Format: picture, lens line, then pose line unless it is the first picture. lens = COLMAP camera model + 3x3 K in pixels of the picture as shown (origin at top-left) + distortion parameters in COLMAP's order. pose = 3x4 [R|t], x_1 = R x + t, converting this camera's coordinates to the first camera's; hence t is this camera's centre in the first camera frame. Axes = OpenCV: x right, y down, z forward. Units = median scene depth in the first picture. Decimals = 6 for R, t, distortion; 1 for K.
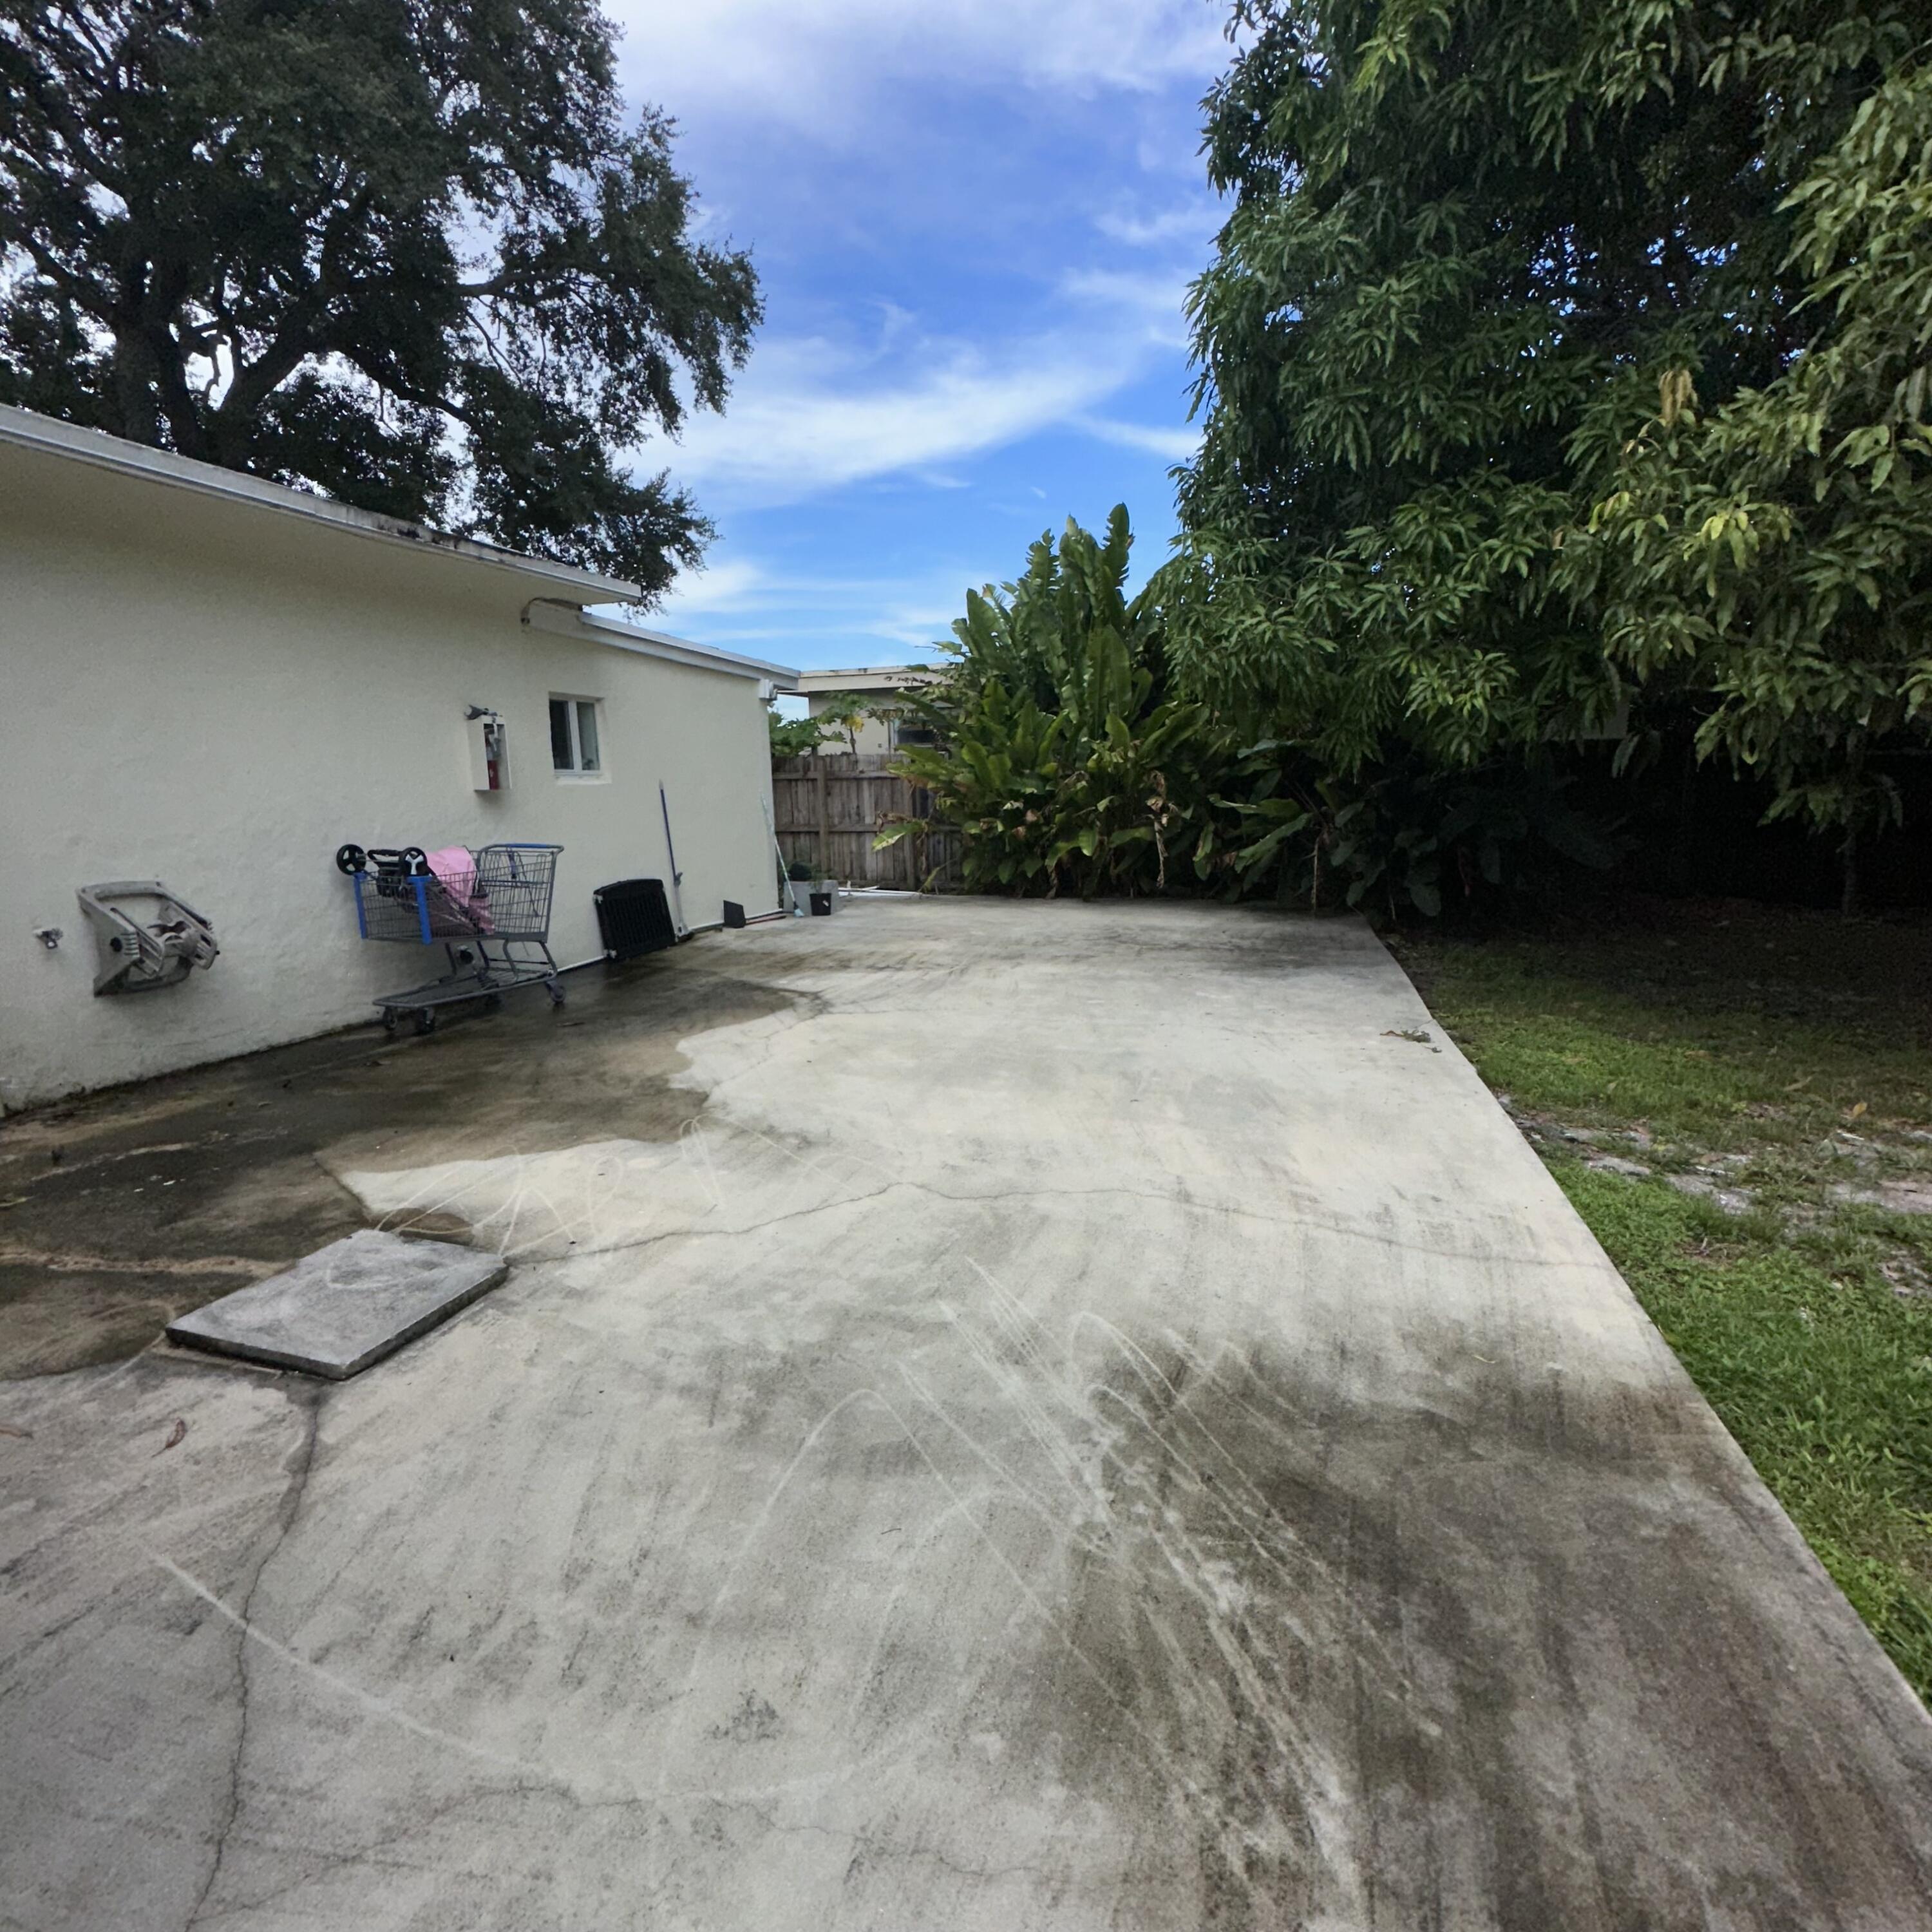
lens RADIAL K [[1027.0, 0, 963.5], [0, 1027.0, 956.0], [0, 0, 1]] dist [-0.003241, 0.000771]
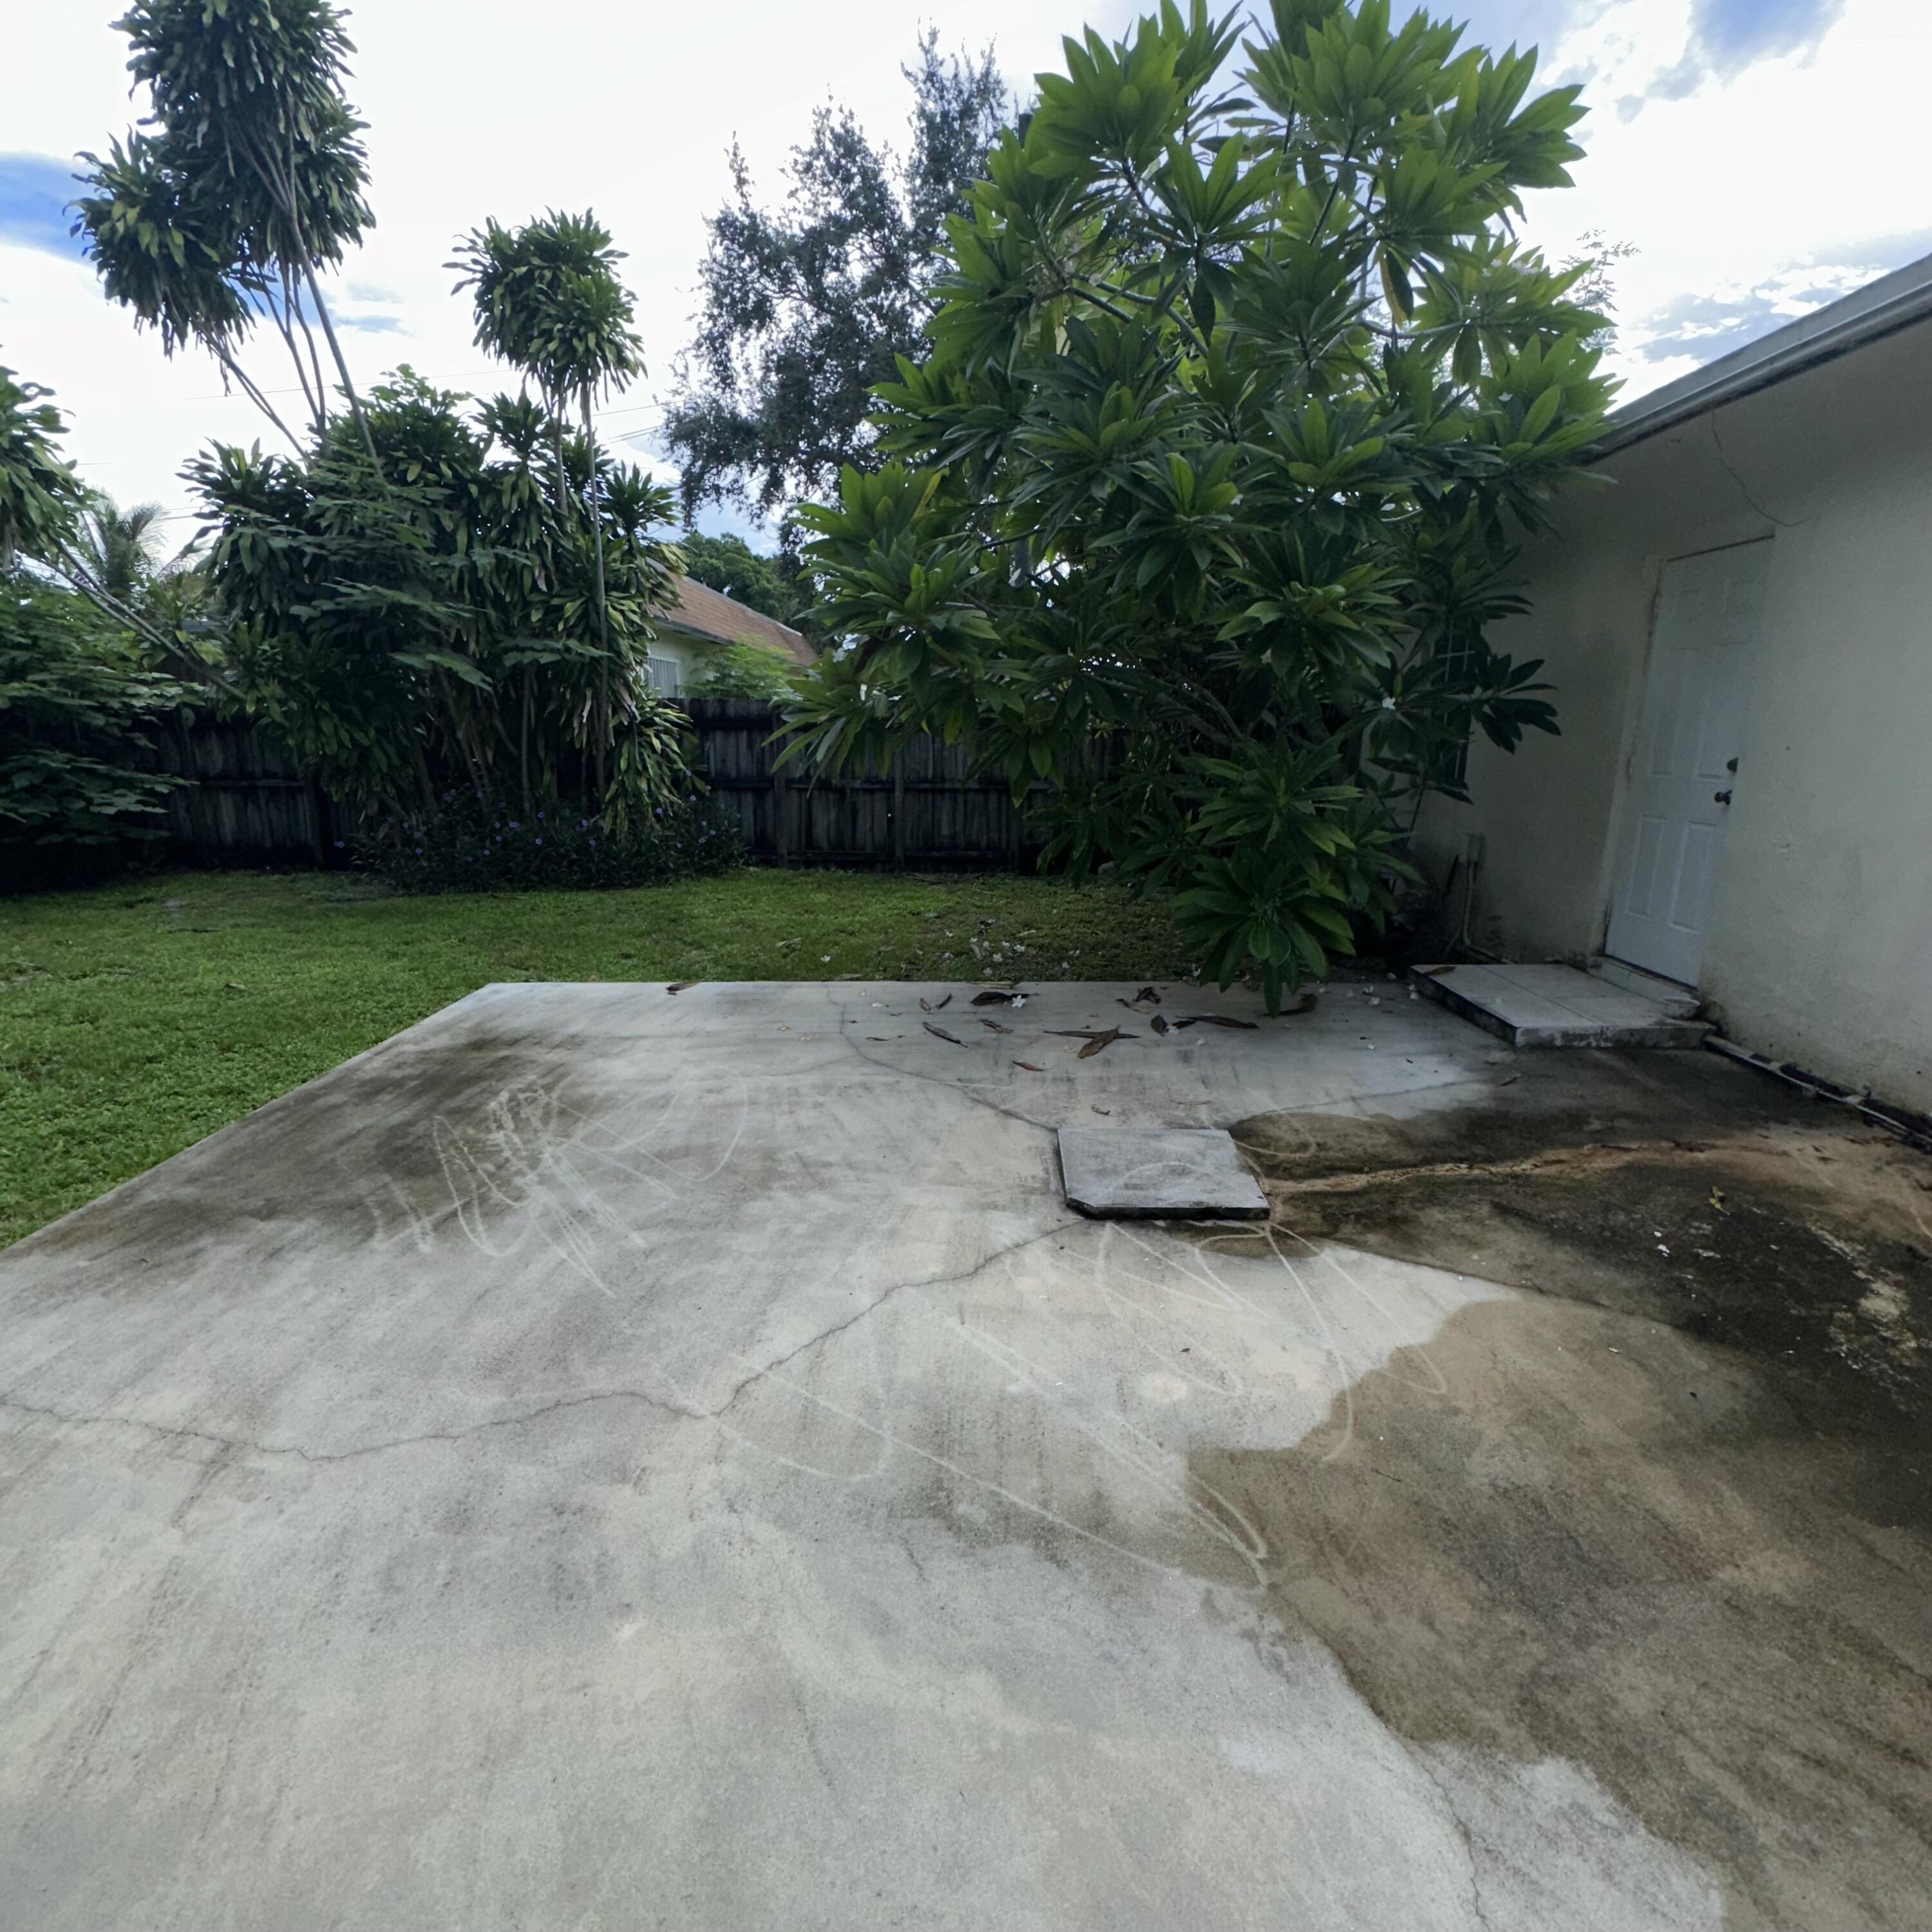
lens RADIAL K [[1027.0, 0, 967.7], [0, 1027.0, 968.2], [0, 0, 1]] dist [-0.003241, 0.000771]
pose [[-0.960136, 0.074215, -0.269502, -0.074527], [-0.039870, 0.917897, 0.394811, -0.333457], [0.276676, 0.389817, -0.878347, 1.810855]]
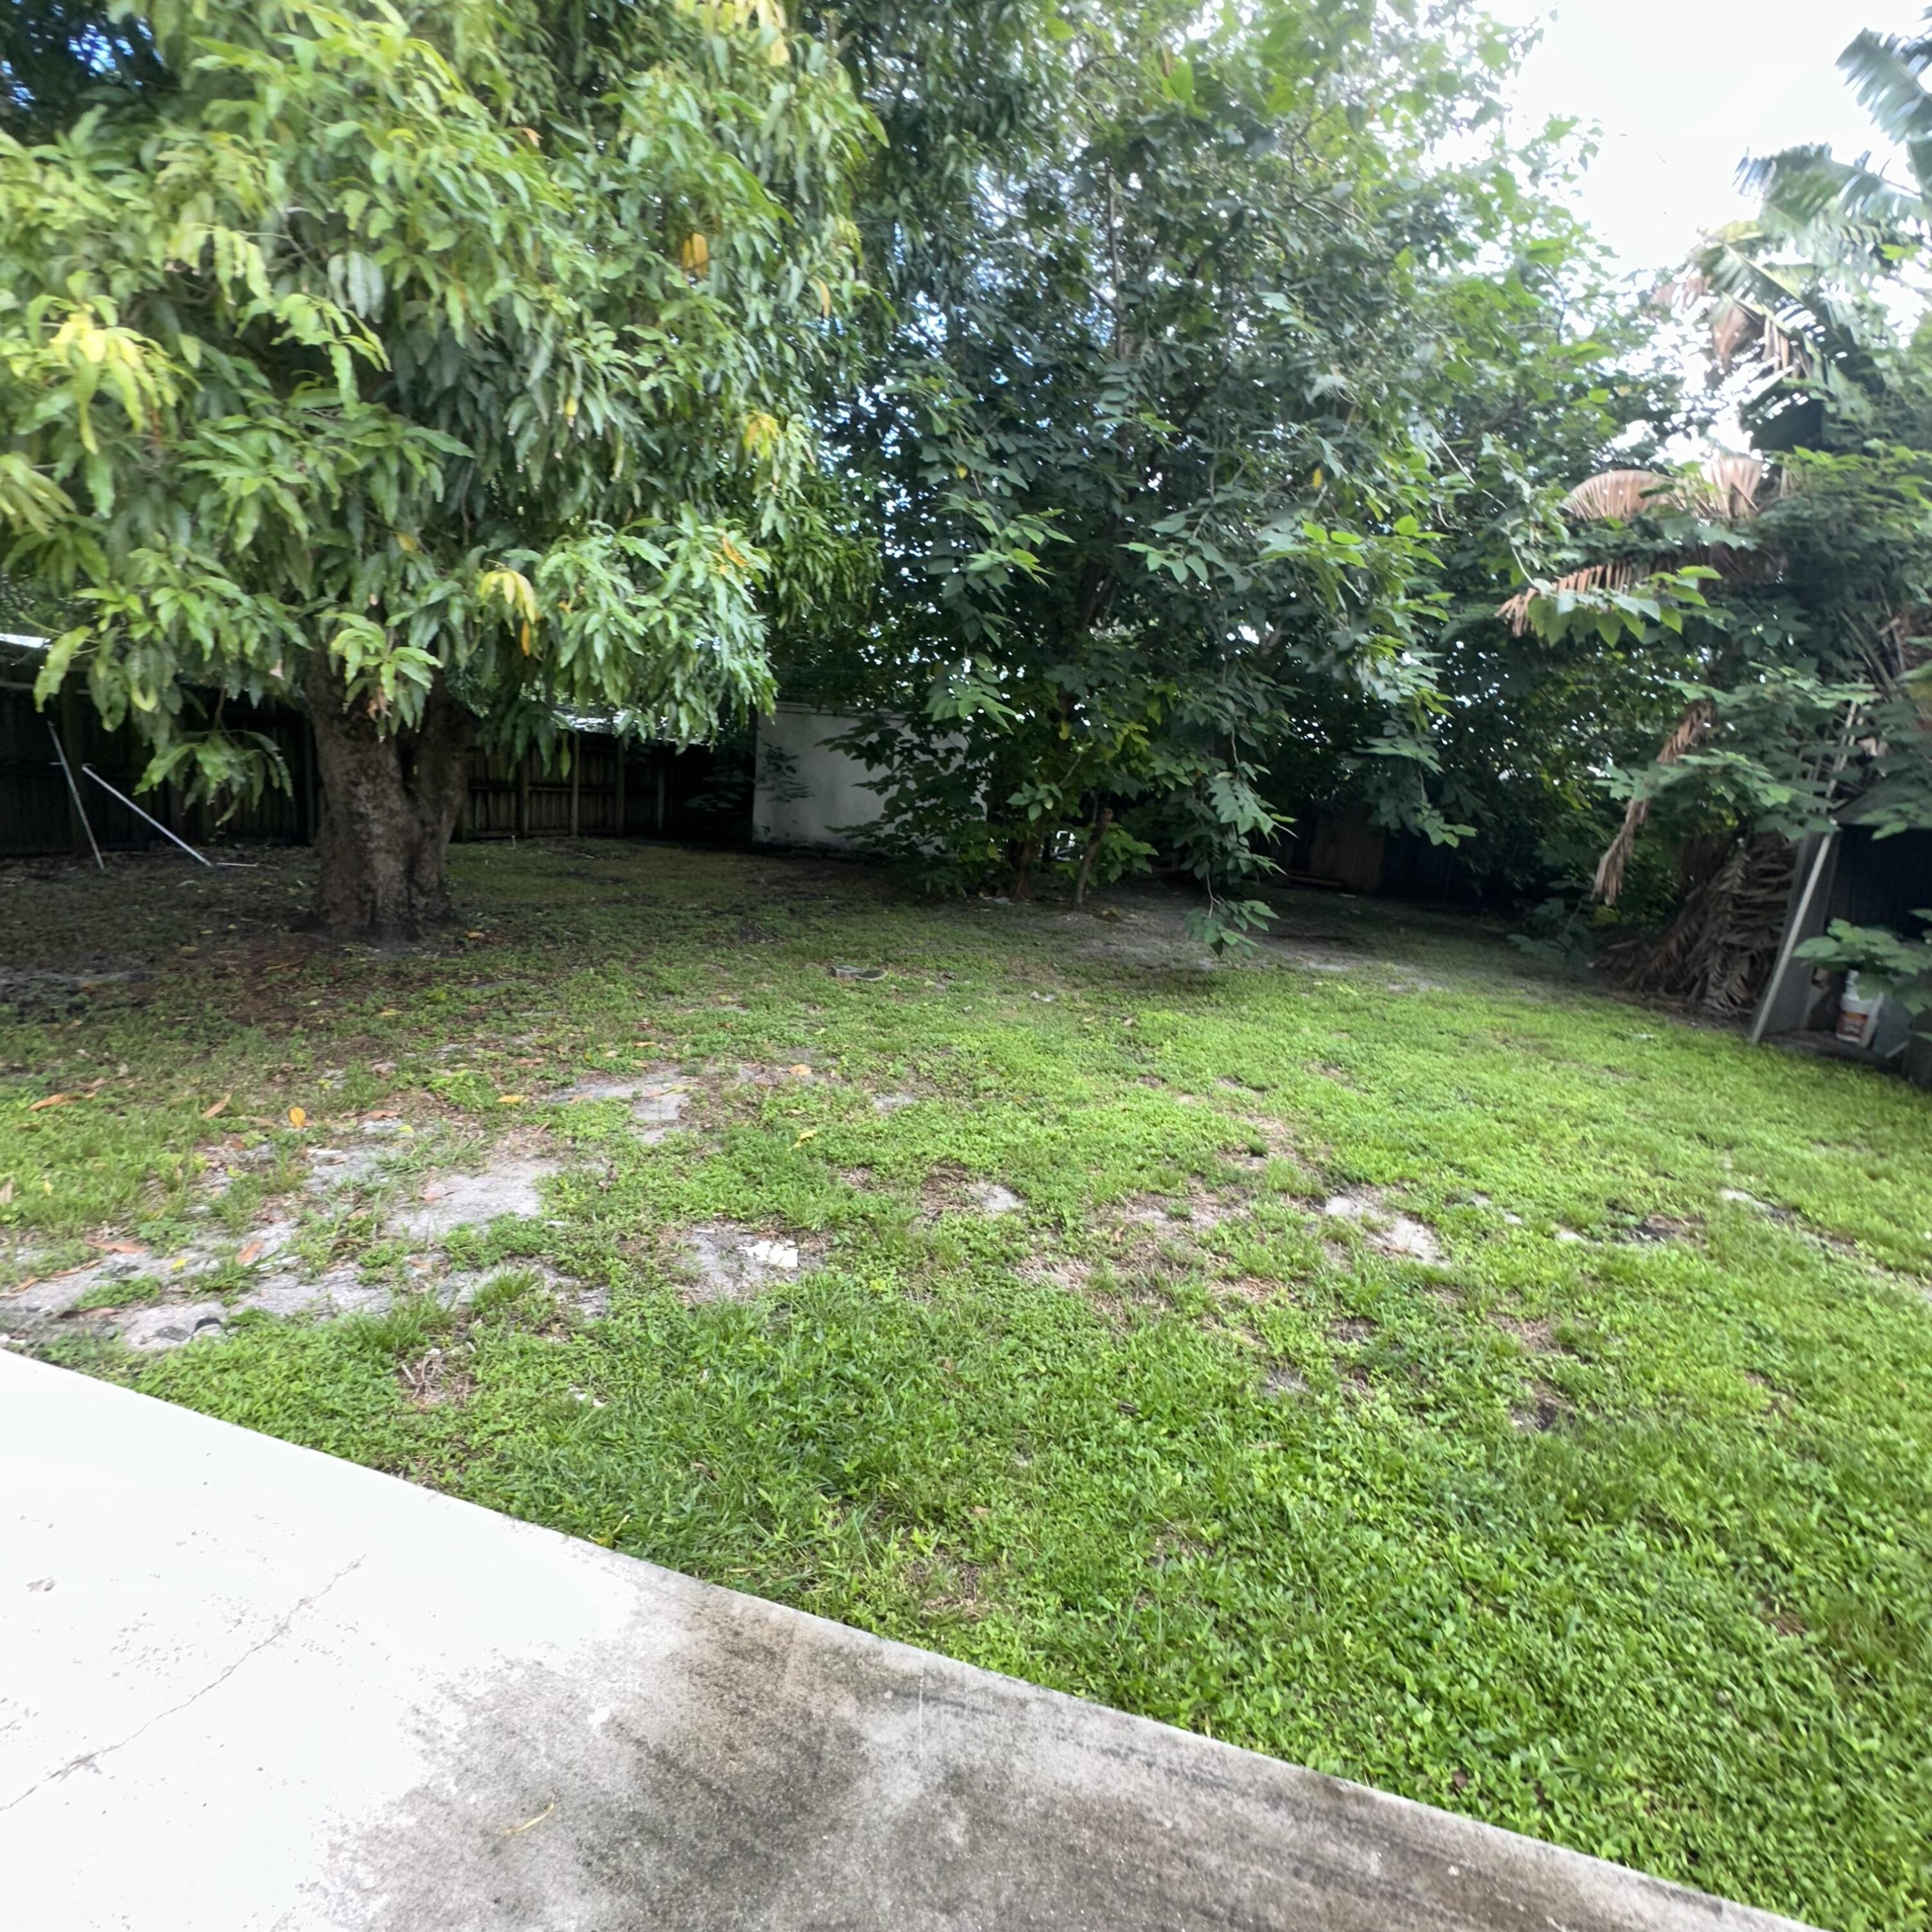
lens RADIAL K [[1027.0, 0, 973.1], [0, 1027.0, 963.7], [0, 0, 1]] dist [-0.003241, 0.000771]
pose [[-0.008208, -0.158770, 0.987282, 0.025156], [0.082959, 0.983803, 0.158900, -0.112055], [-0.996519, 0.083208, 0.005096, 0.615277]]
